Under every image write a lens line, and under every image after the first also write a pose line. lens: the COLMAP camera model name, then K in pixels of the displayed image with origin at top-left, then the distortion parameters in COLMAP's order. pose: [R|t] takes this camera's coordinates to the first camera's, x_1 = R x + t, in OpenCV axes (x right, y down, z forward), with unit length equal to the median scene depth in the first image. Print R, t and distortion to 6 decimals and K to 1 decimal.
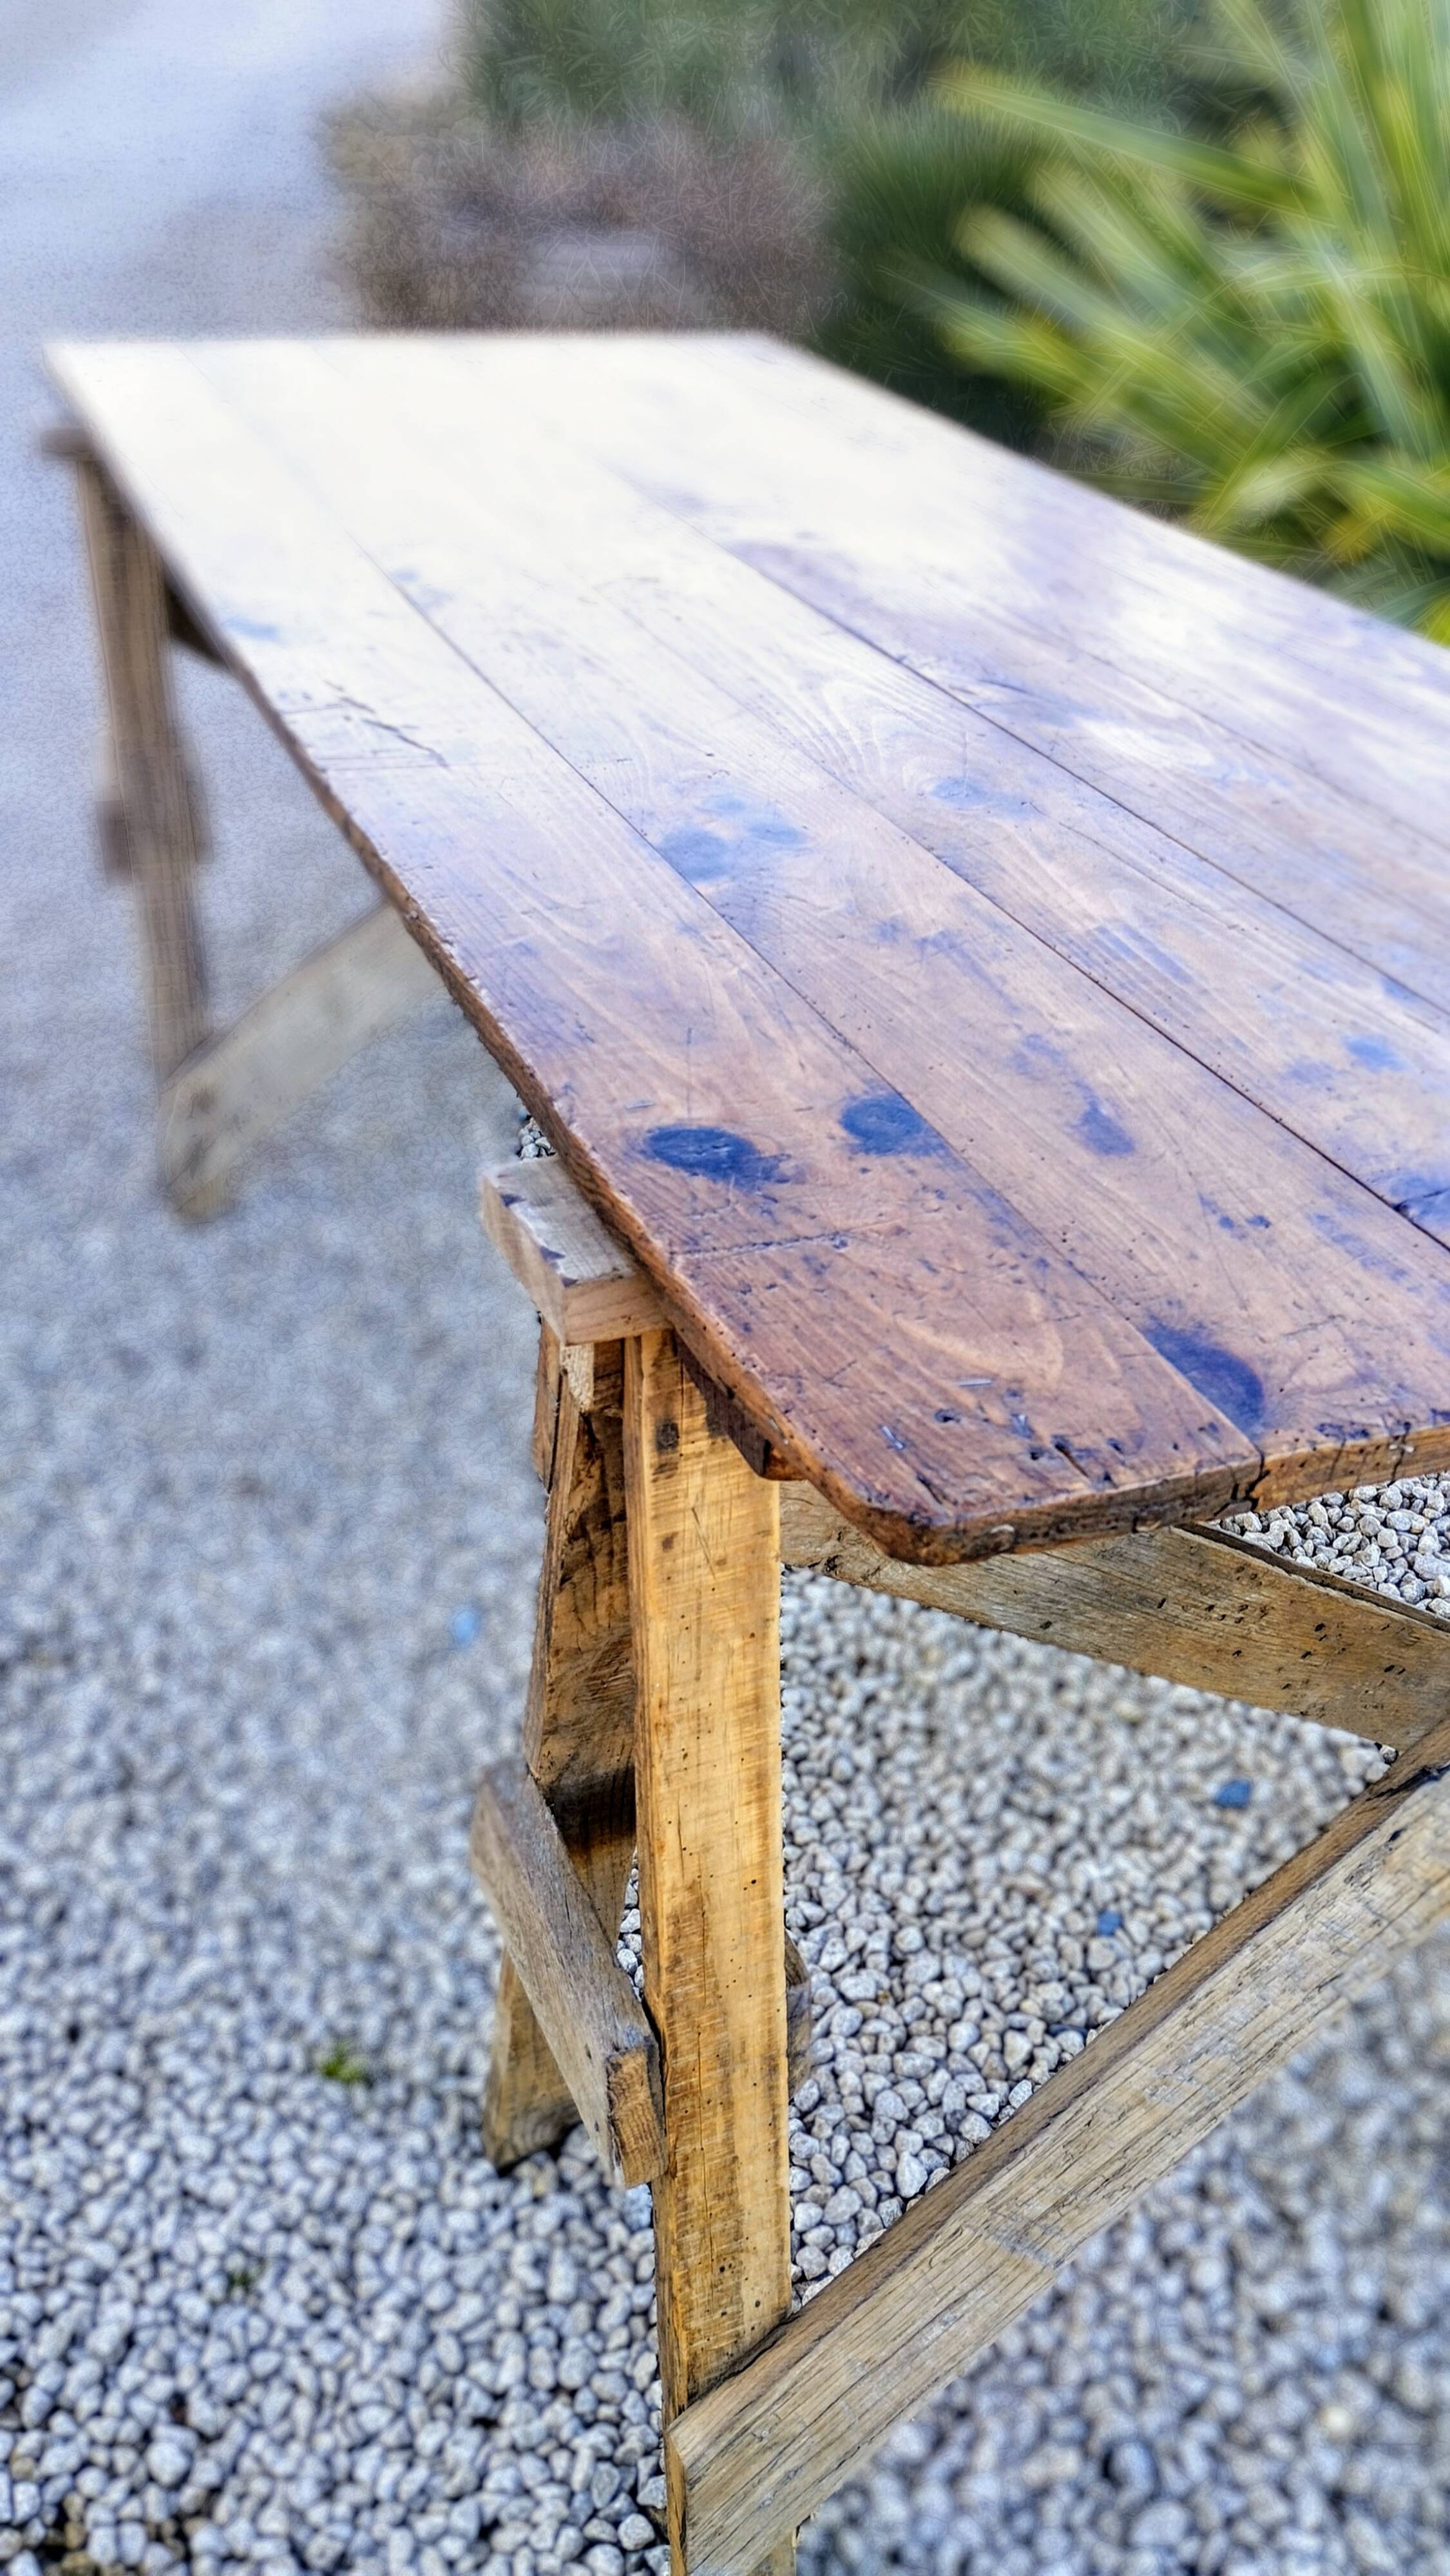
lens RADIAL K [[2134.2, 0, 705.4], [0, 2134.2, 1291.6], [0, 0, 1]] dist [0.066981, -0.082505]
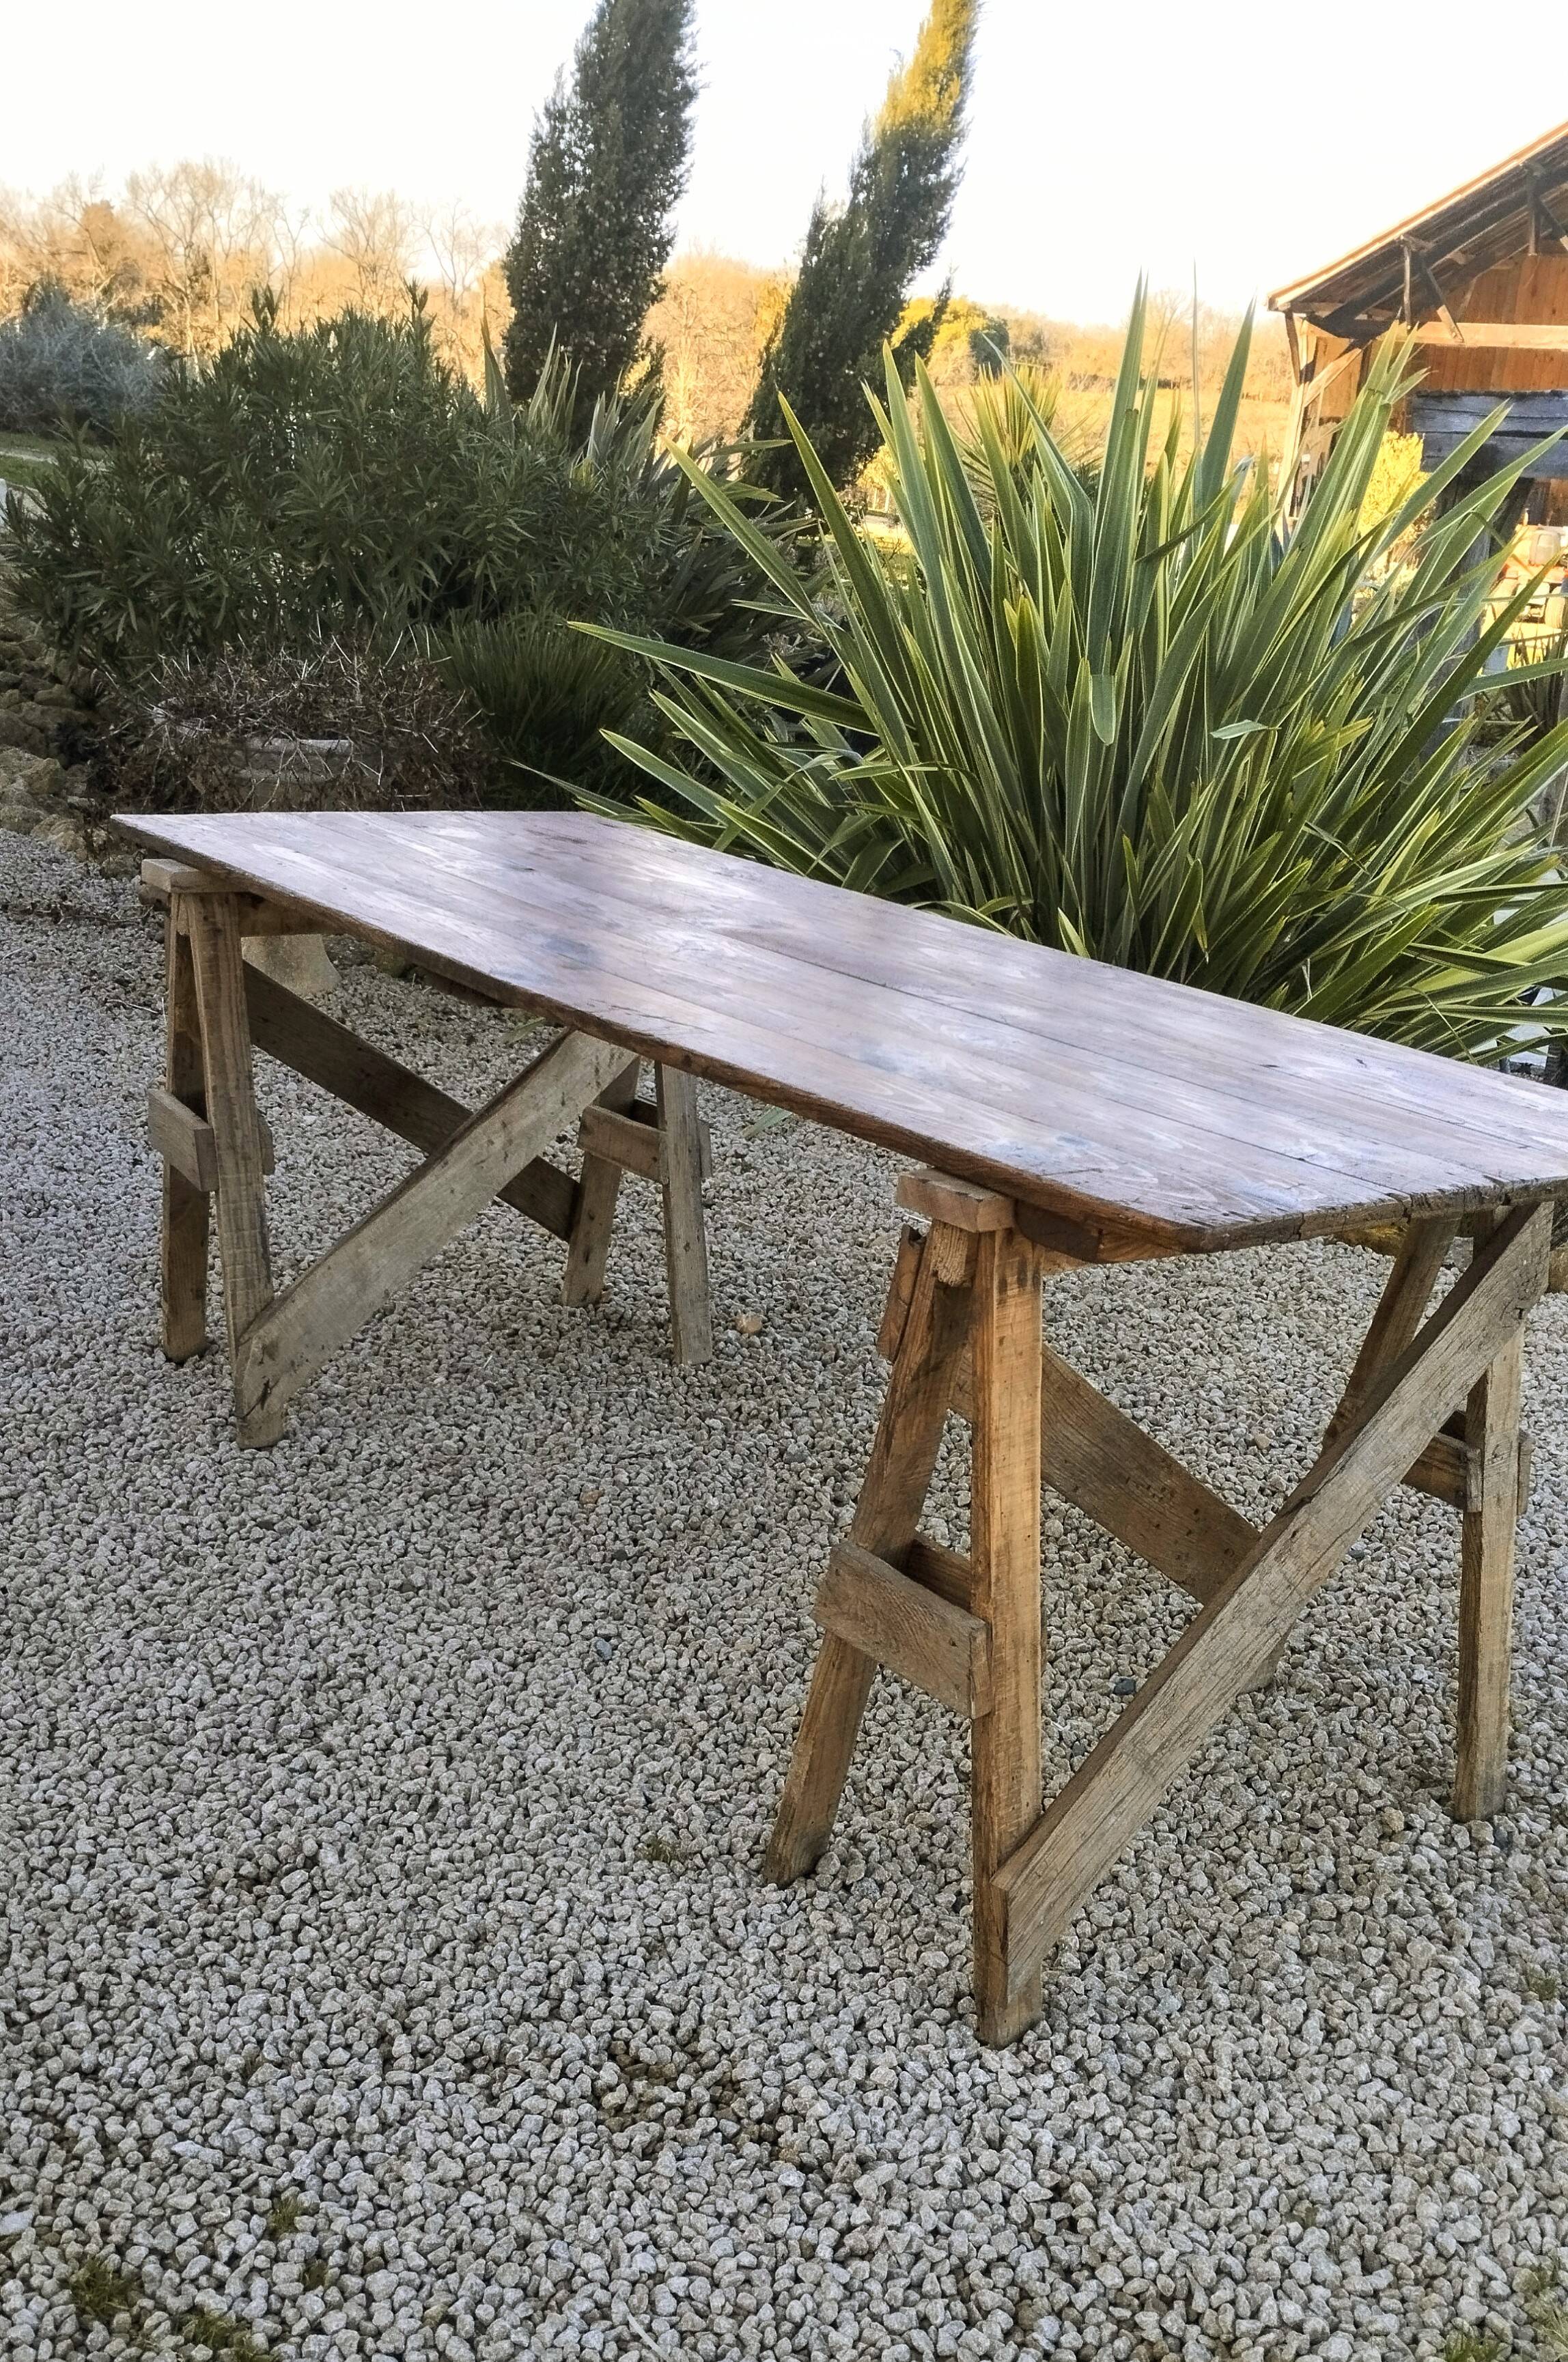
lens RADIAL K [[2396.5, 0, 784.0], [0, 2396.5, 1181.0], [0, 0, 1]] dist [0.080952, 0.002468]
pose [[0.956687, -0.040365, 0.288306, -0.612799], [0.112903, 0.964274, -0.239642, 0.346935], [-0.268333, 0.261813, 0.927066, -0.828792]]
